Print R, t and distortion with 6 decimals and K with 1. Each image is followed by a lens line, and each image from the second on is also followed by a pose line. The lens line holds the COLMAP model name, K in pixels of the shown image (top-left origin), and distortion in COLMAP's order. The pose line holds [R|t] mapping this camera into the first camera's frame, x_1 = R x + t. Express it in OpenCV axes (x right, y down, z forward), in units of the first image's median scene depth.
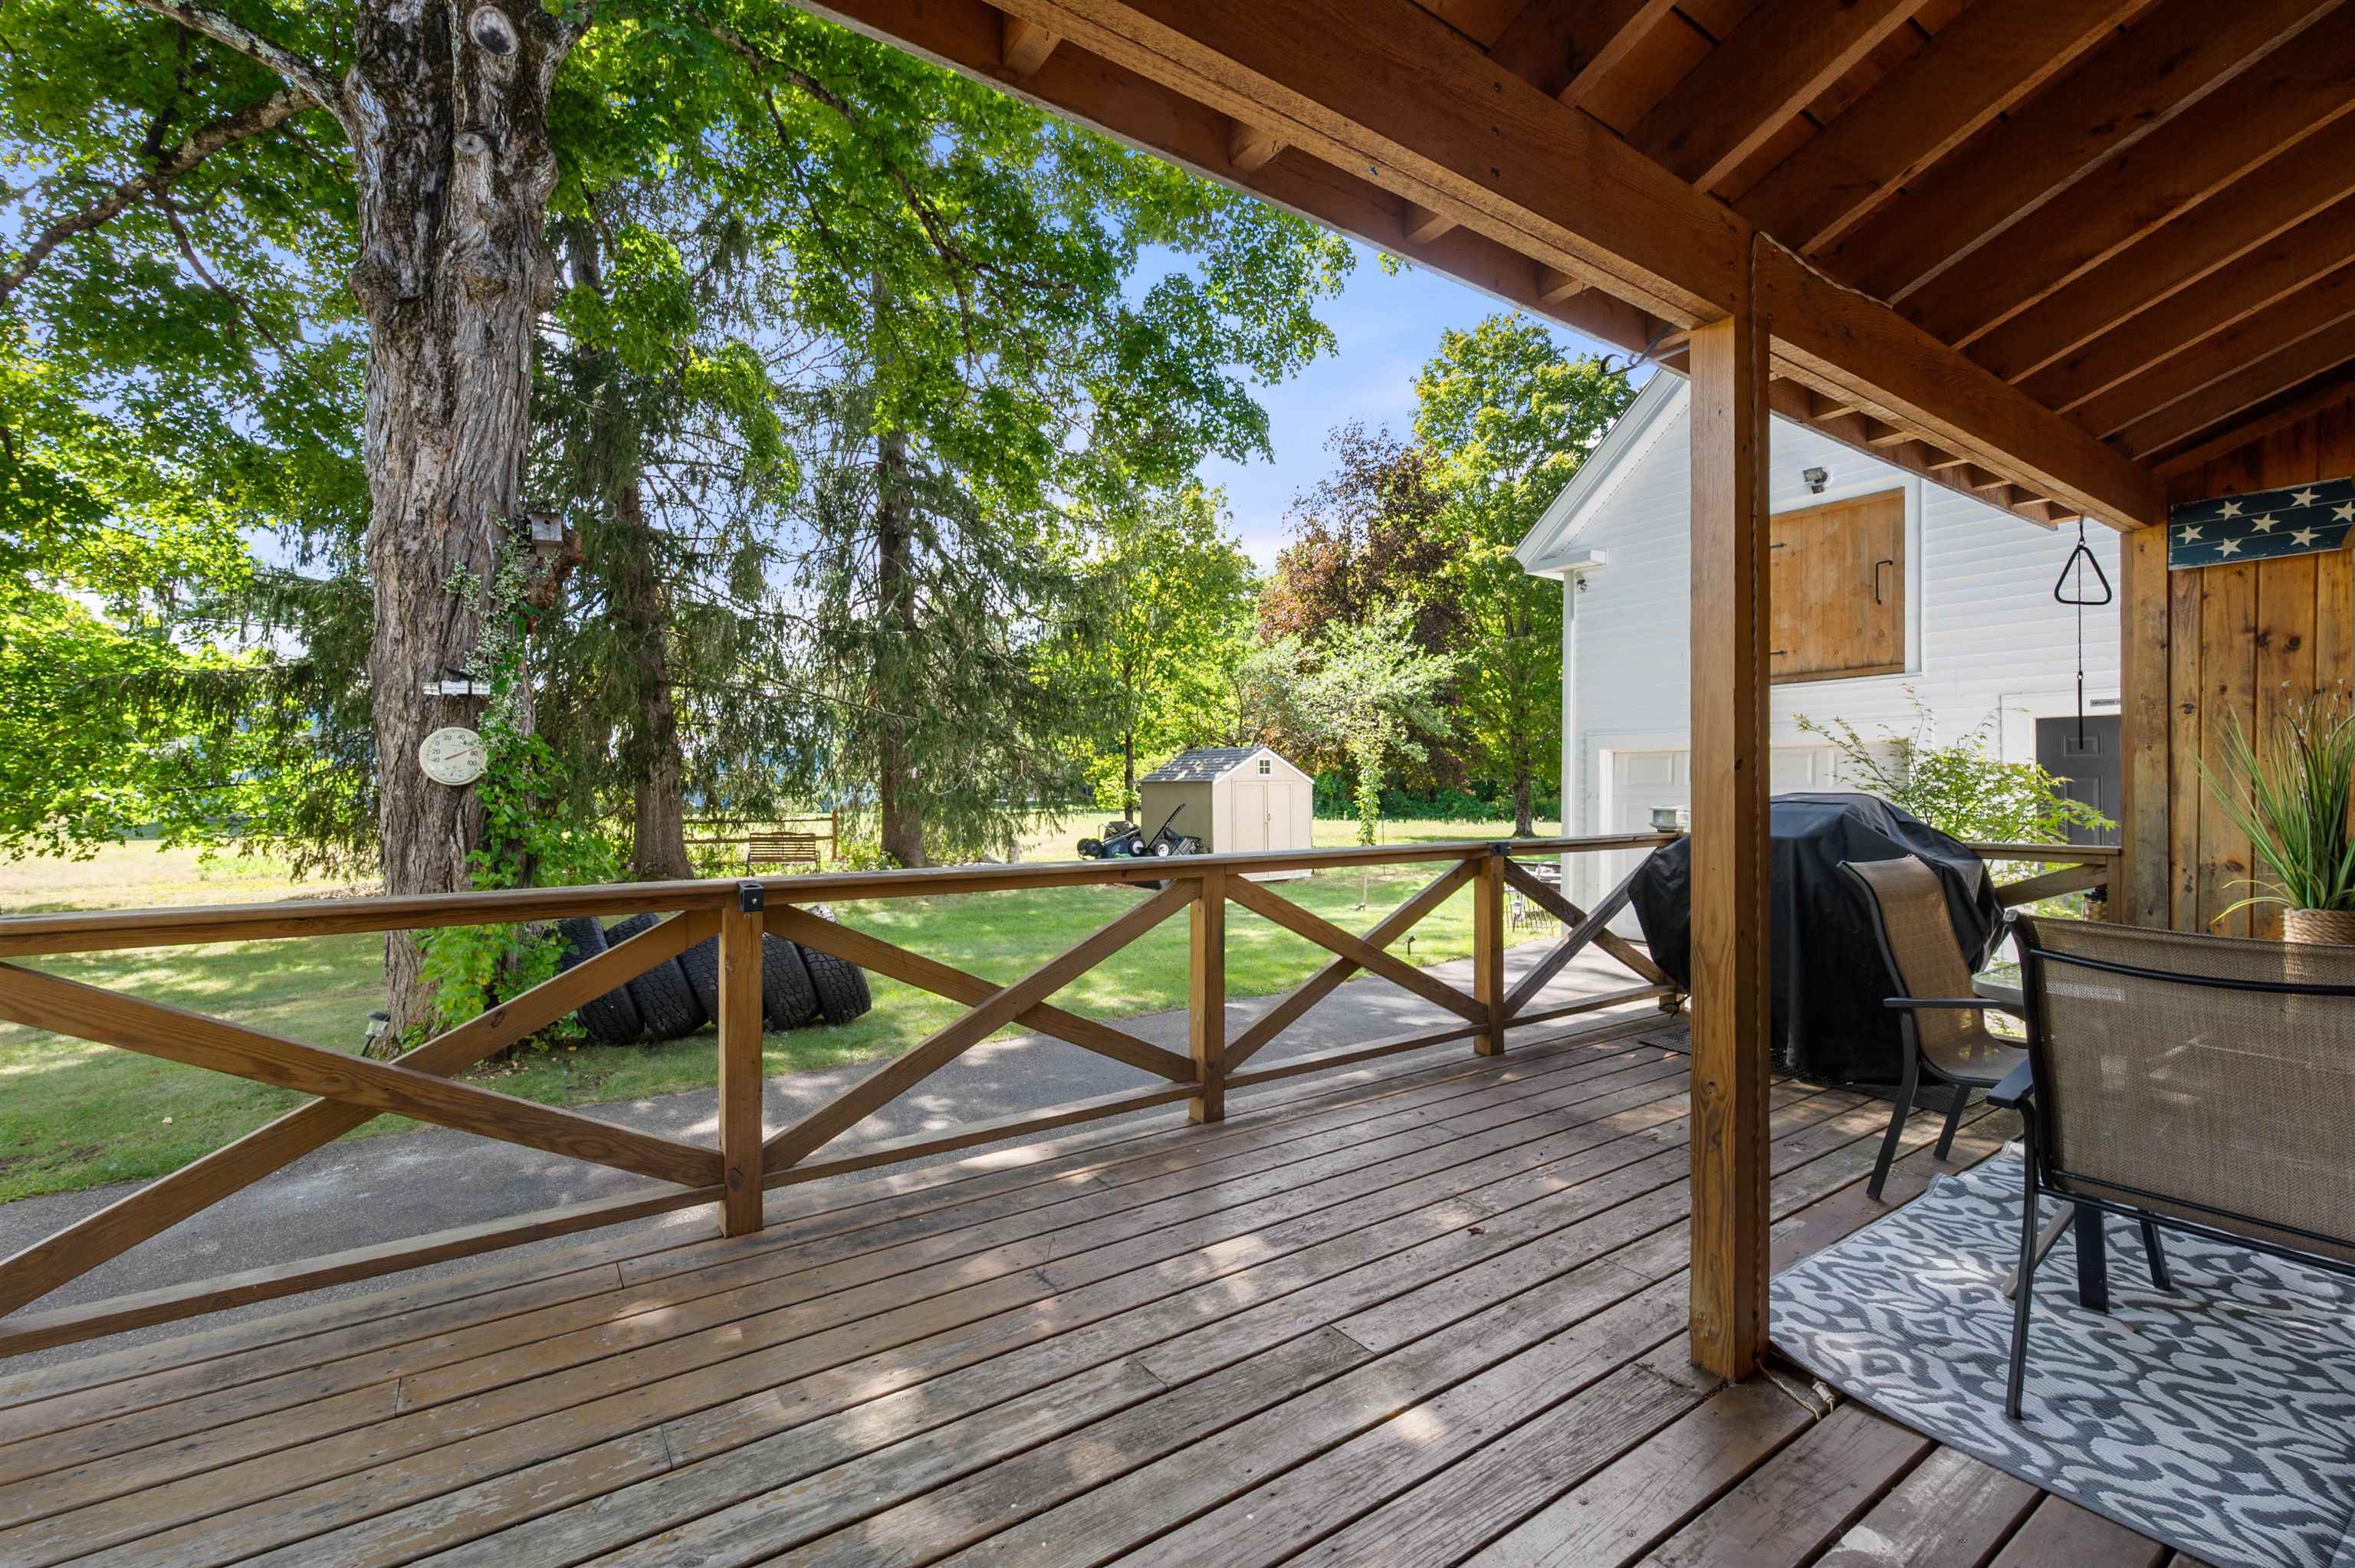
lens RADIAL K [[1021.7, 0, 1187.1], [0, 1021.7, 745.8], [0, 0, 1]] dist [-0.000694, -0.000243]
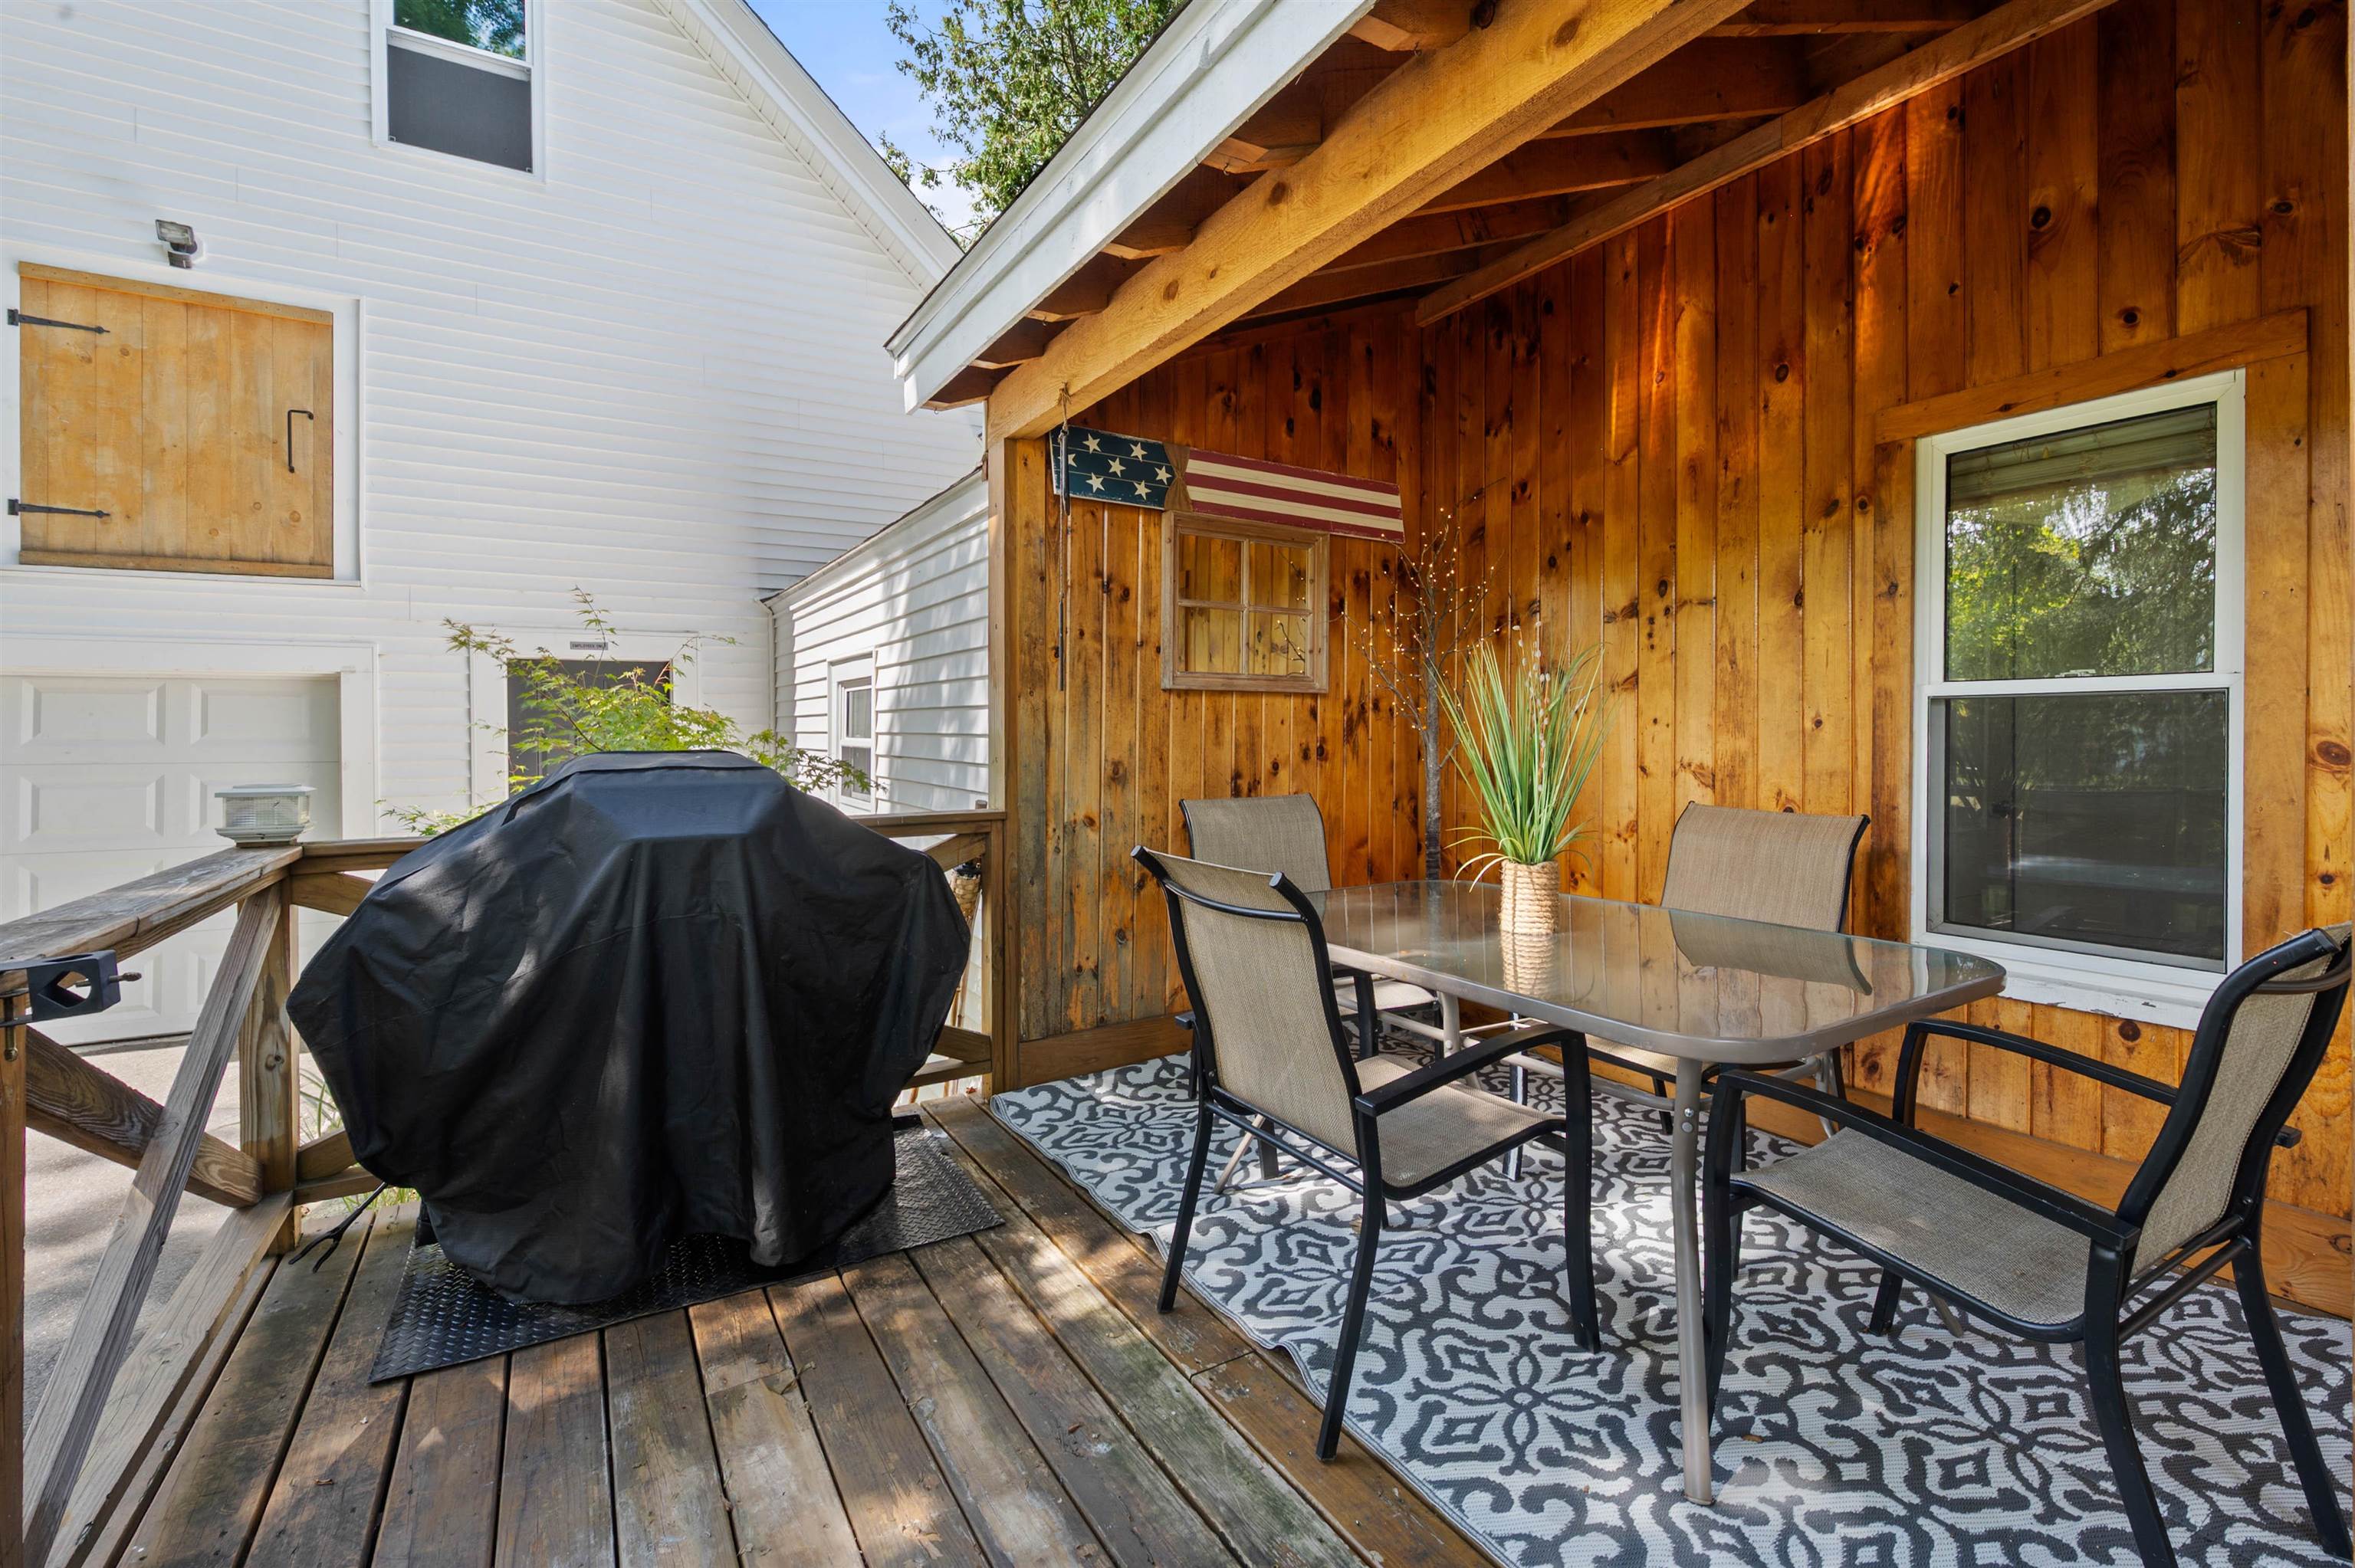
lens RADIAL K [[1021.7, 0, 1187.1], [0, 1021.7, 745.8], [0, 0, 1]] dist [-0.000694, -0.000243]
pose [[0.056323, -0.005324, 0.998398, 0.085909], [-0.035456, 0.999344, 0.007329, 0.037955], [-0.997783, -0.035813, 0.056097, 0.863934]]
